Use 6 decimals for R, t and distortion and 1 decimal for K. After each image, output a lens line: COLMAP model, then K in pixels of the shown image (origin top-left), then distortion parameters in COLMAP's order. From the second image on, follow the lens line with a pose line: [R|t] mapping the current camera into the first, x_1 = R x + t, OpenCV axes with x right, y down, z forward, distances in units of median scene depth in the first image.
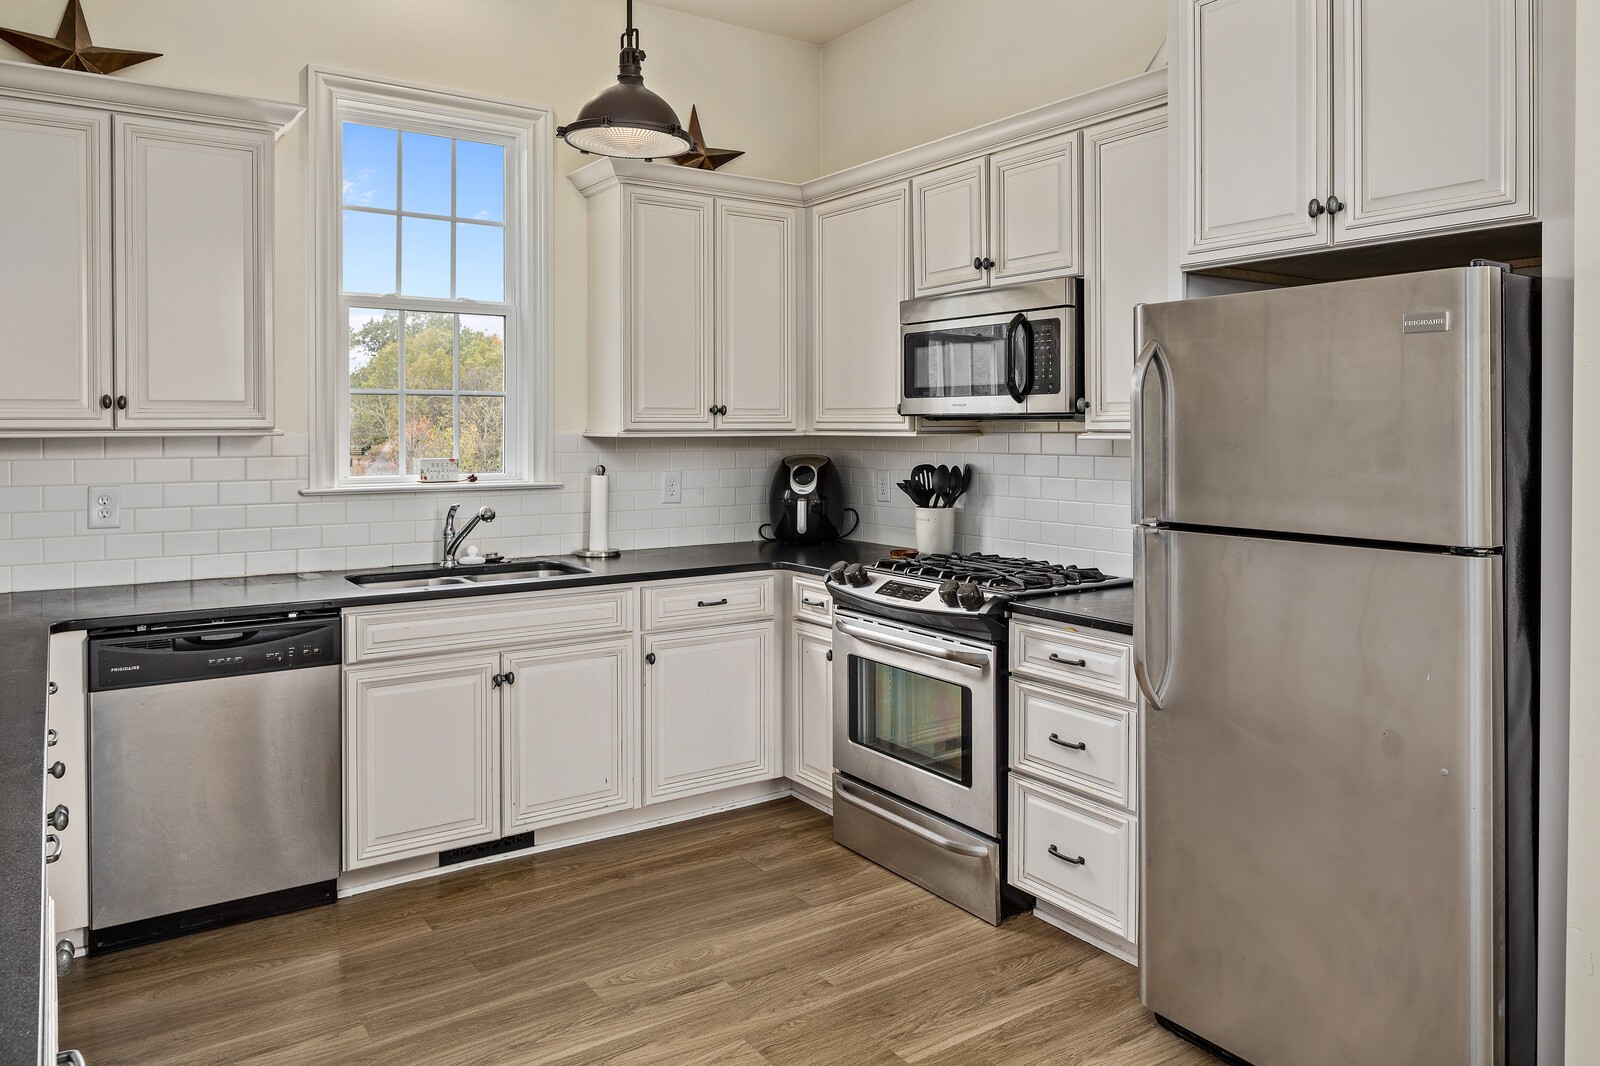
lens RADIAL K [[1093.0, 0, 804.9], [0, 1093.0, 436.7], [0, 0, 1]] dist [-0.007647, -0.001780]
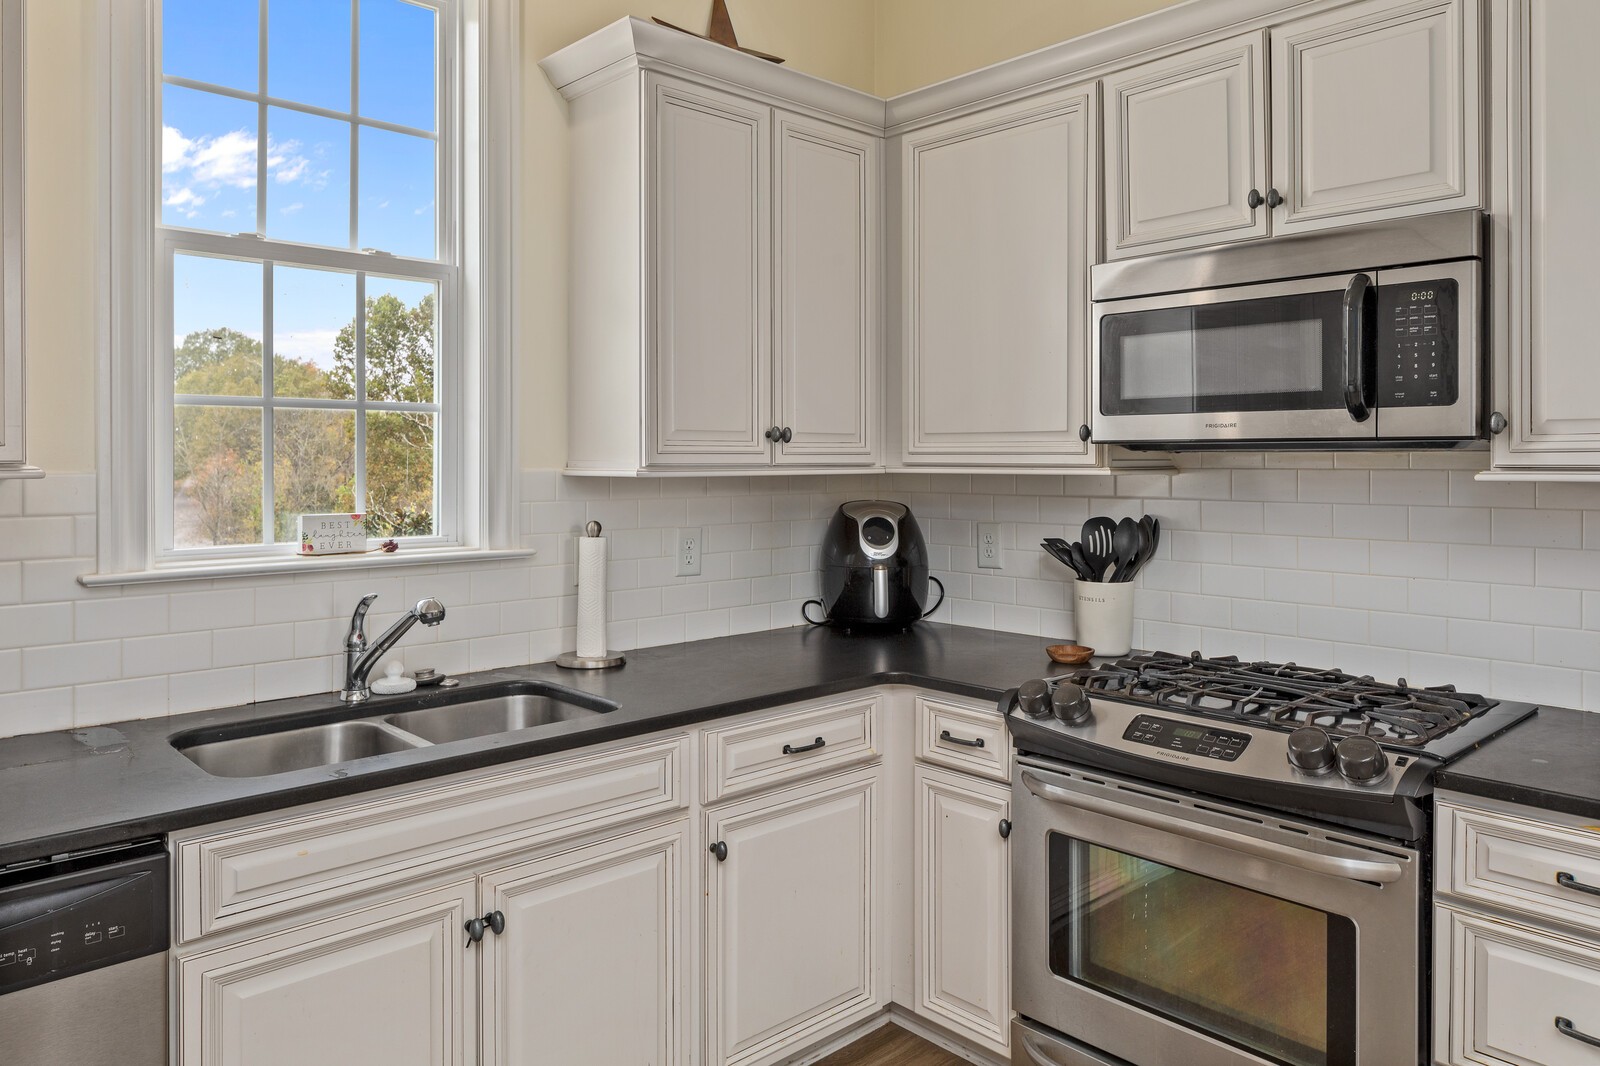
lens RADIAL K [[1093.0, 0, 794.7], [0, 1093.0, 462.8], [0, 0, 1]] dist [-0.007647, -0.001780]
pose [[0.989838, -0.000570, 0.142198, -0.177437], [0.001538, 0.999976, -0.006697, -0.003560], [-0.142191, 0.006847, 0.989816, 0.390573]]
